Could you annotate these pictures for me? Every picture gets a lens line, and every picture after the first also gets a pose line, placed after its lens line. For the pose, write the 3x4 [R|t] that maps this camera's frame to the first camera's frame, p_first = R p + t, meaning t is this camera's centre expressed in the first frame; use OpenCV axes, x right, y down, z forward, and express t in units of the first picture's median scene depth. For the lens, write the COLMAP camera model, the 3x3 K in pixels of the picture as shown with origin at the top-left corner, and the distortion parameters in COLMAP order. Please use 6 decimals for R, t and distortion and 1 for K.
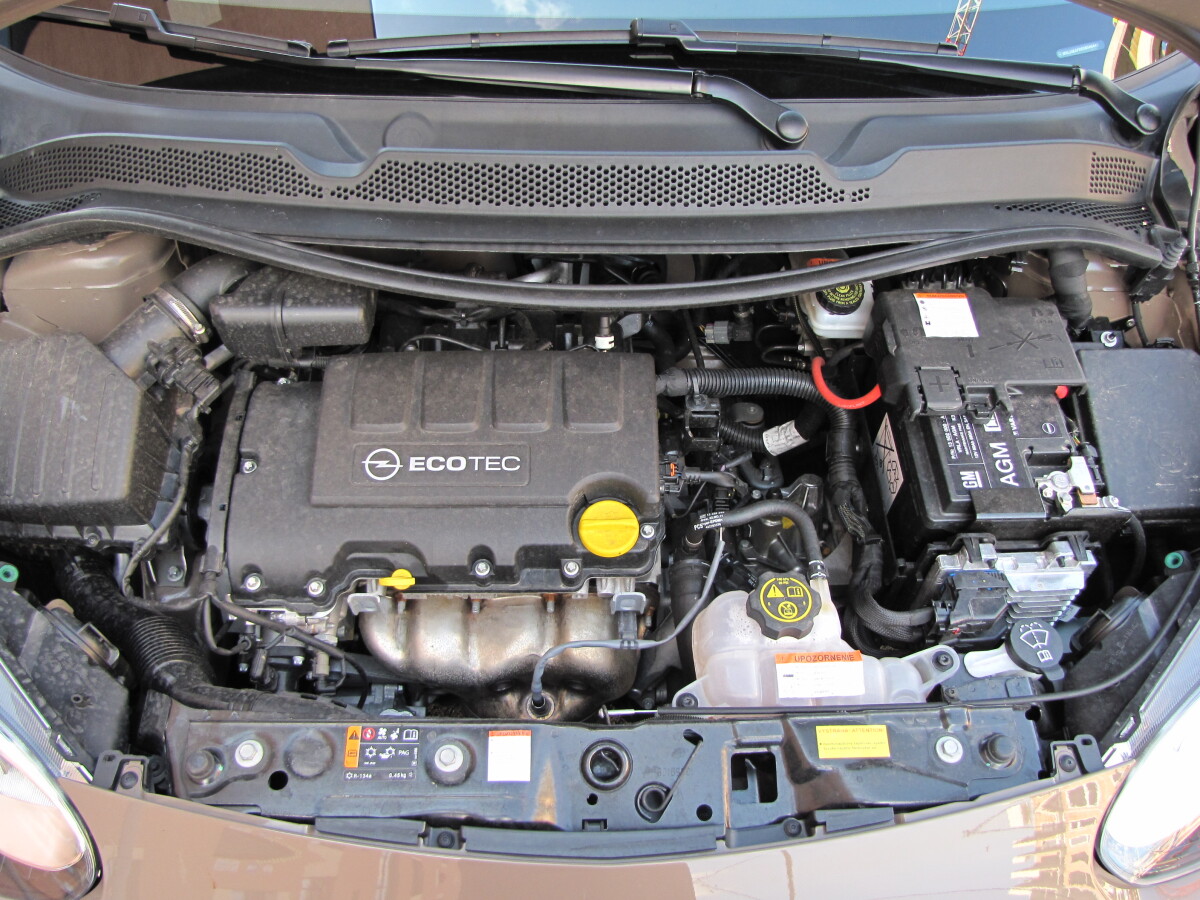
lens RADIAL K [[1041.0, 0, 600.0], [0, 1041.0, 450.0], [0, 0, 1]] dist [-0.192158, 0.168393]
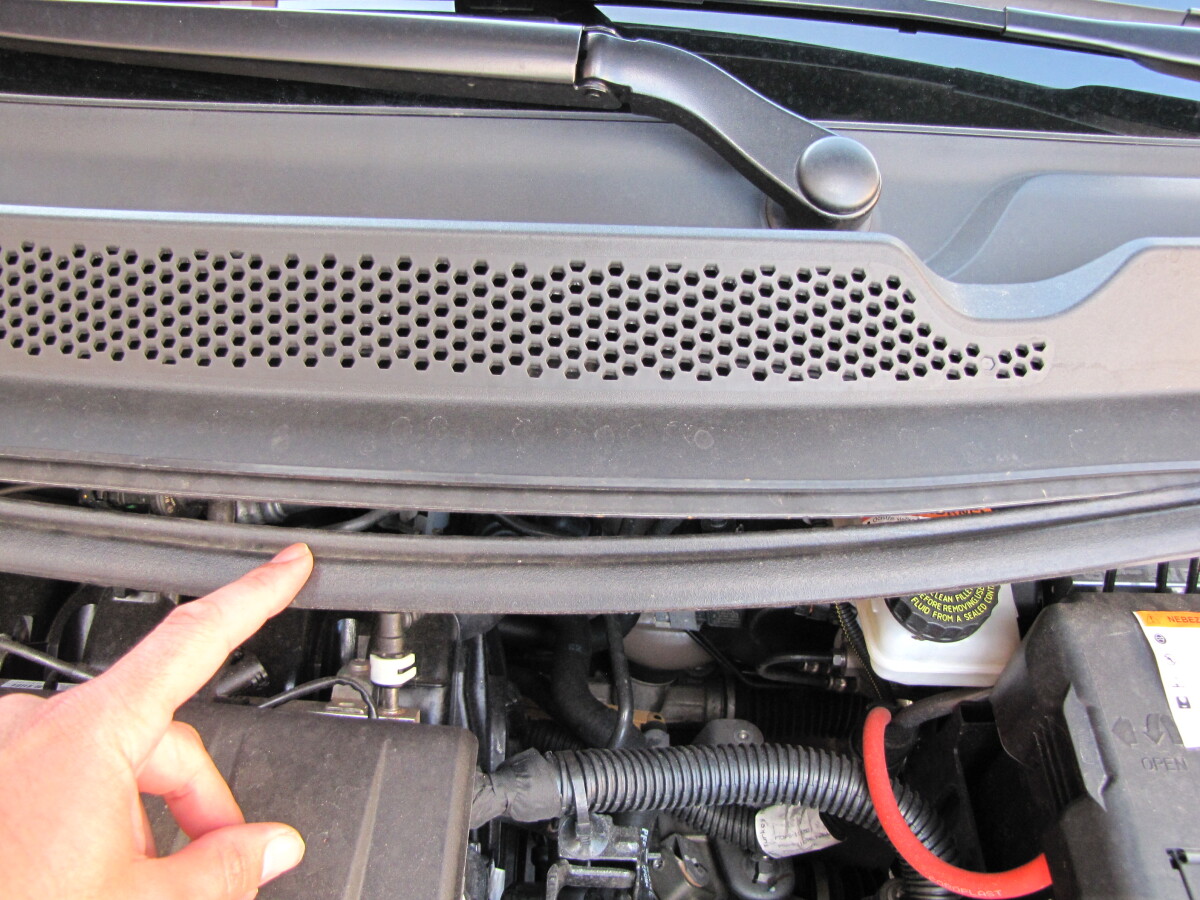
lens RADIAL K [[1041.0, 0, 600.0], [0, 1041.0, 450.0], [0, 0, 1]] dist [-0.192158, 0.168393]
pose [[0.998477, 0.045593, -0.031072, 0.116671], [-0.049193, 0.990660, -0.127172, -0.164621], [0.024984, 0.128507, 0.991394, 0.638196]]
